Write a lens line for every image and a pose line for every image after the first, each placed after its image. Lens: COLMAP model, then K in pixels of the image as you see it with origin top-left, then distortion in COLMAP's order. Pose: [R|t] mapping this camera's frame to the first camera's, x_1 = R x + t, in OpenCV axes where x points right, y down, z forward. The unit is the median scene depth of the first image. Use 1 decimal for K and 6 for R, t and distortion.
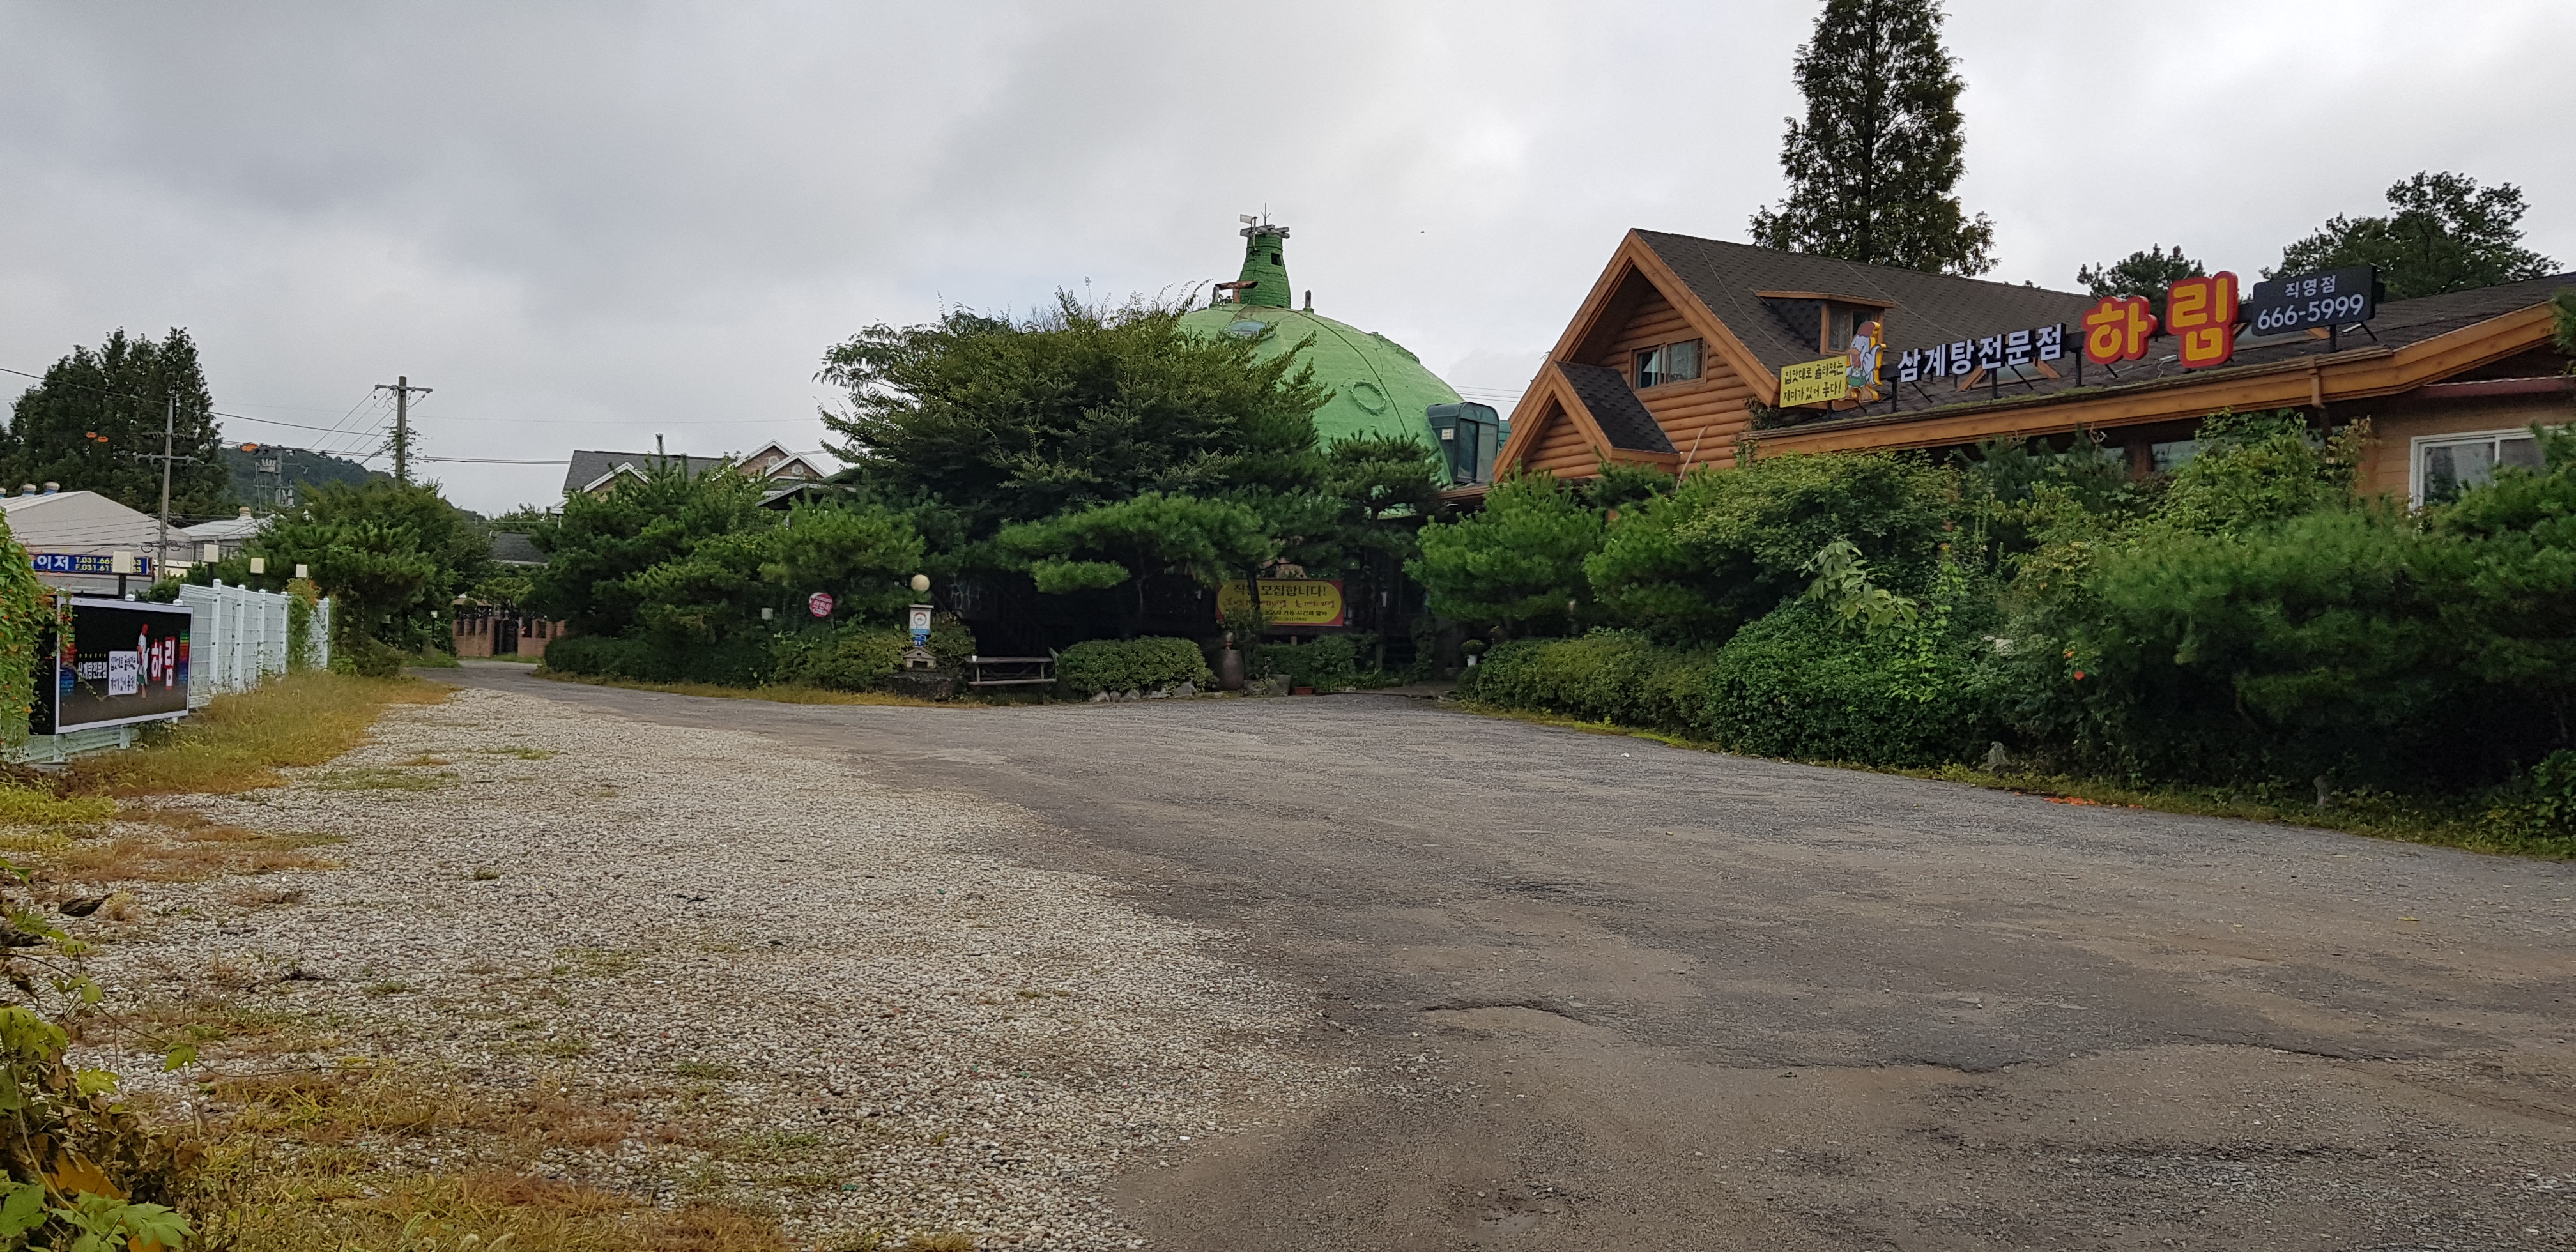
lens RADIAL K [[1961.3, 0, 1288.0], [0, 1961.3, 626.0], [0, 0, 1]] dist [0.029884, -0.079255]
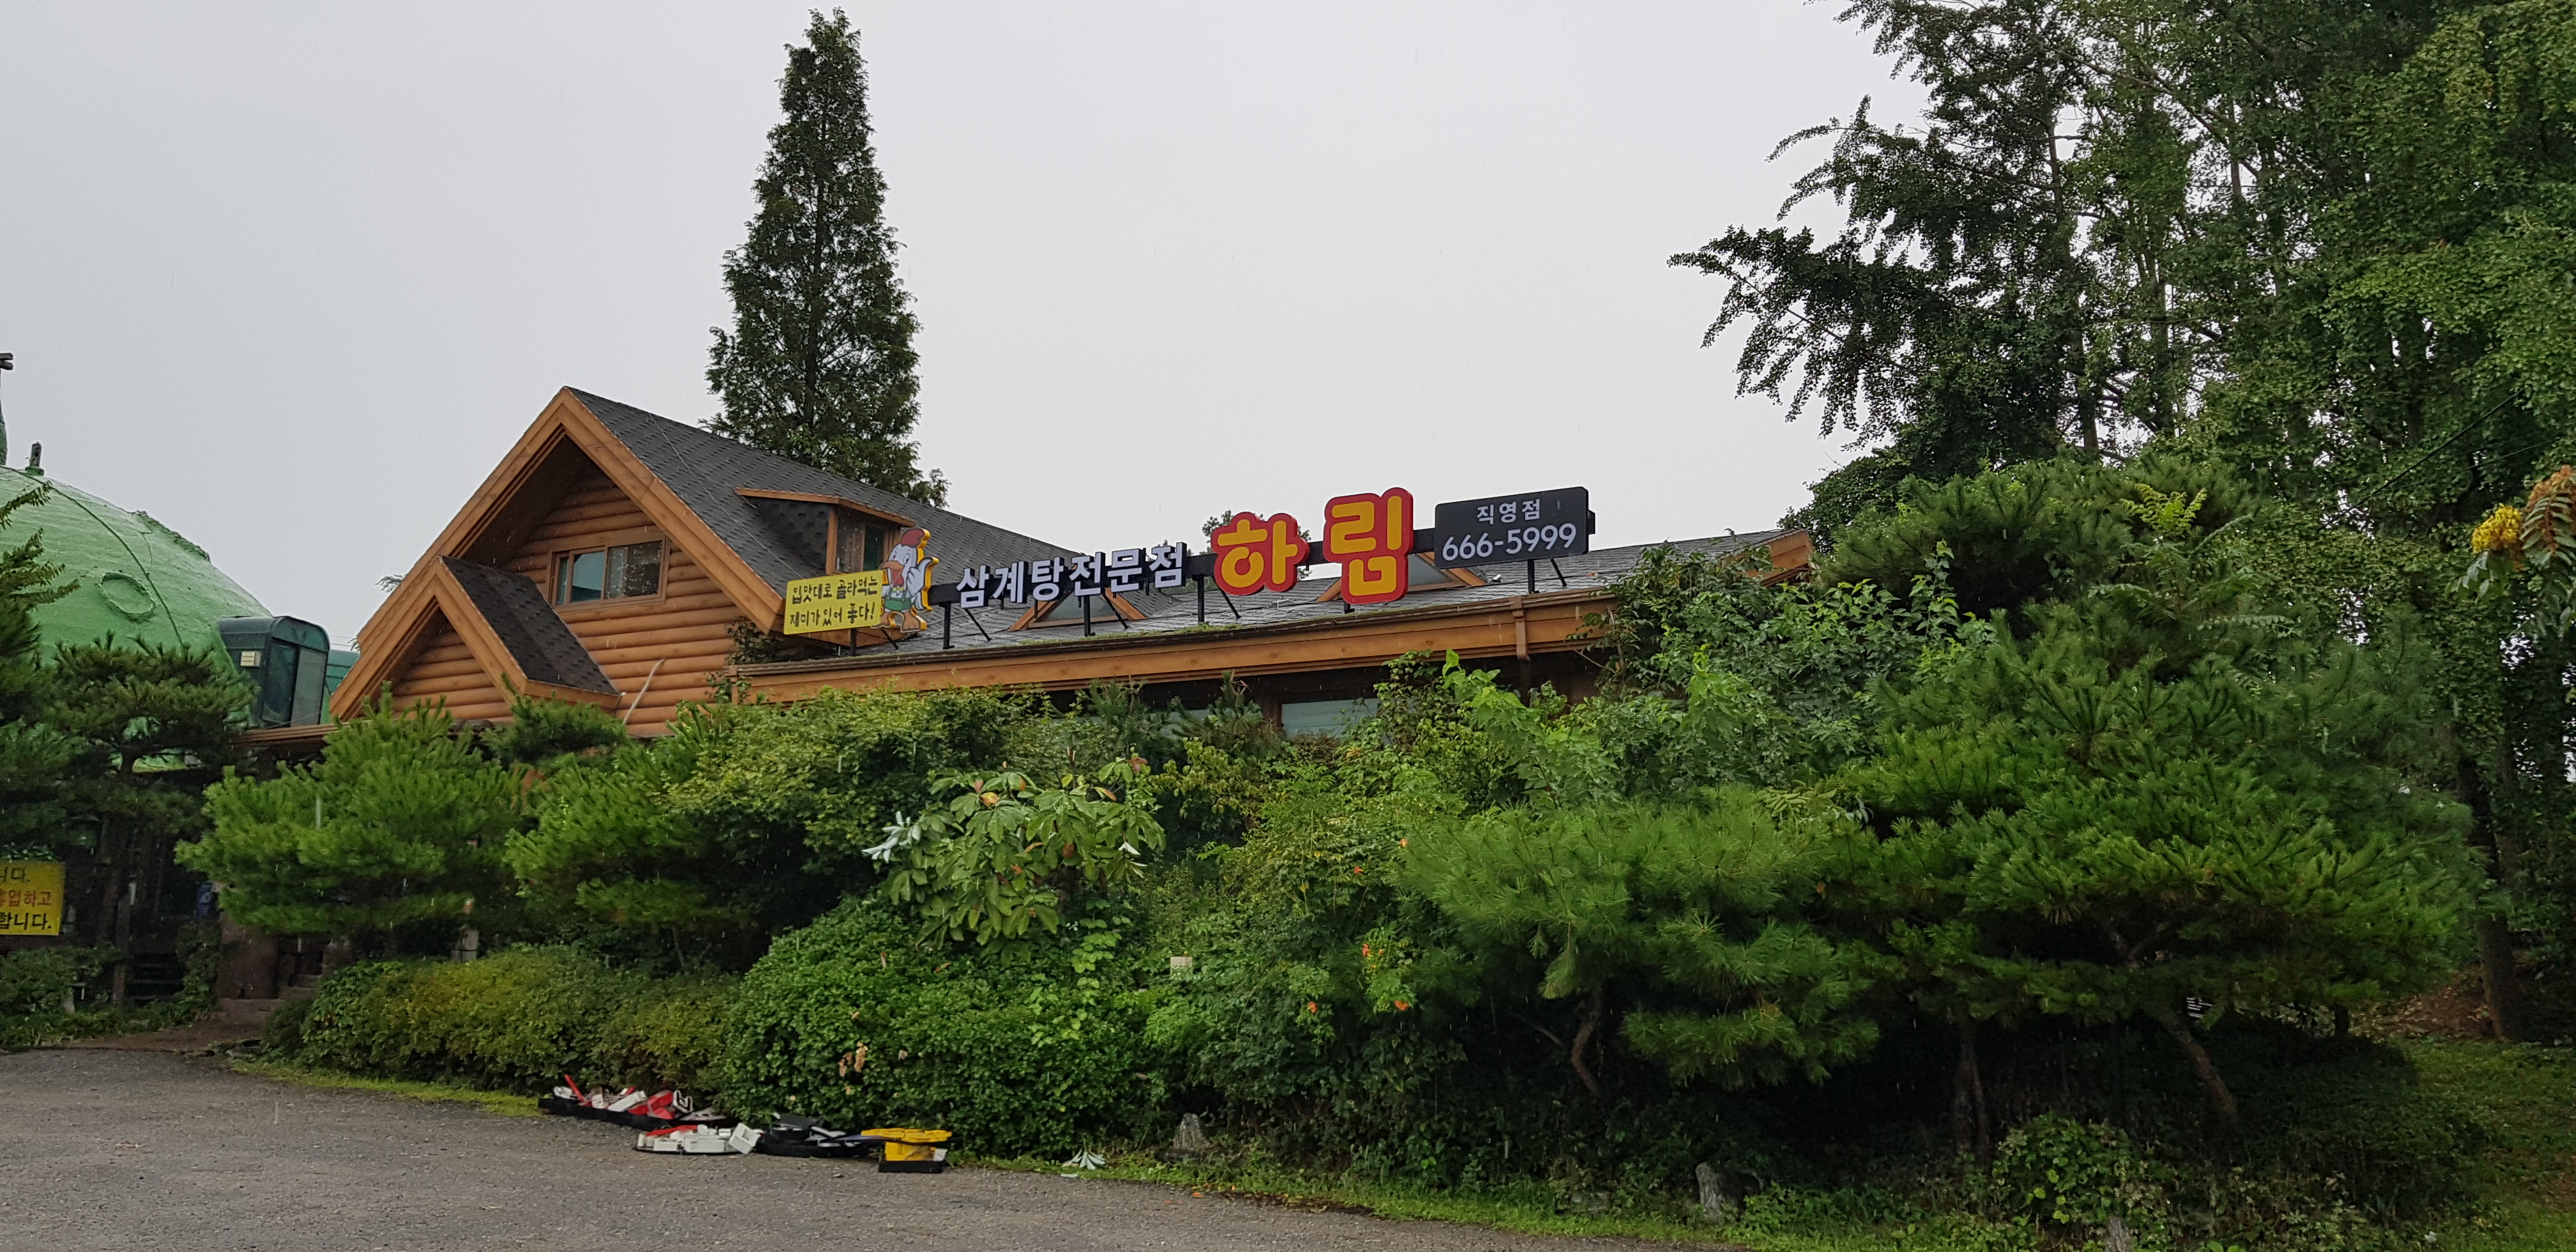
lens RADIAL K [[1961.3, 0, 1288.0], [0, 1961.3, 626.0], [0, 0, 1]] dist [0.029884, -0.079255]
pose [[0.829977, 0.079002, 0.552175, 0.000156], [0.004243, 0.988996, -0.147878, -0.004650], [-0.557782, 0.125079, 0.820509, 0.287677]]
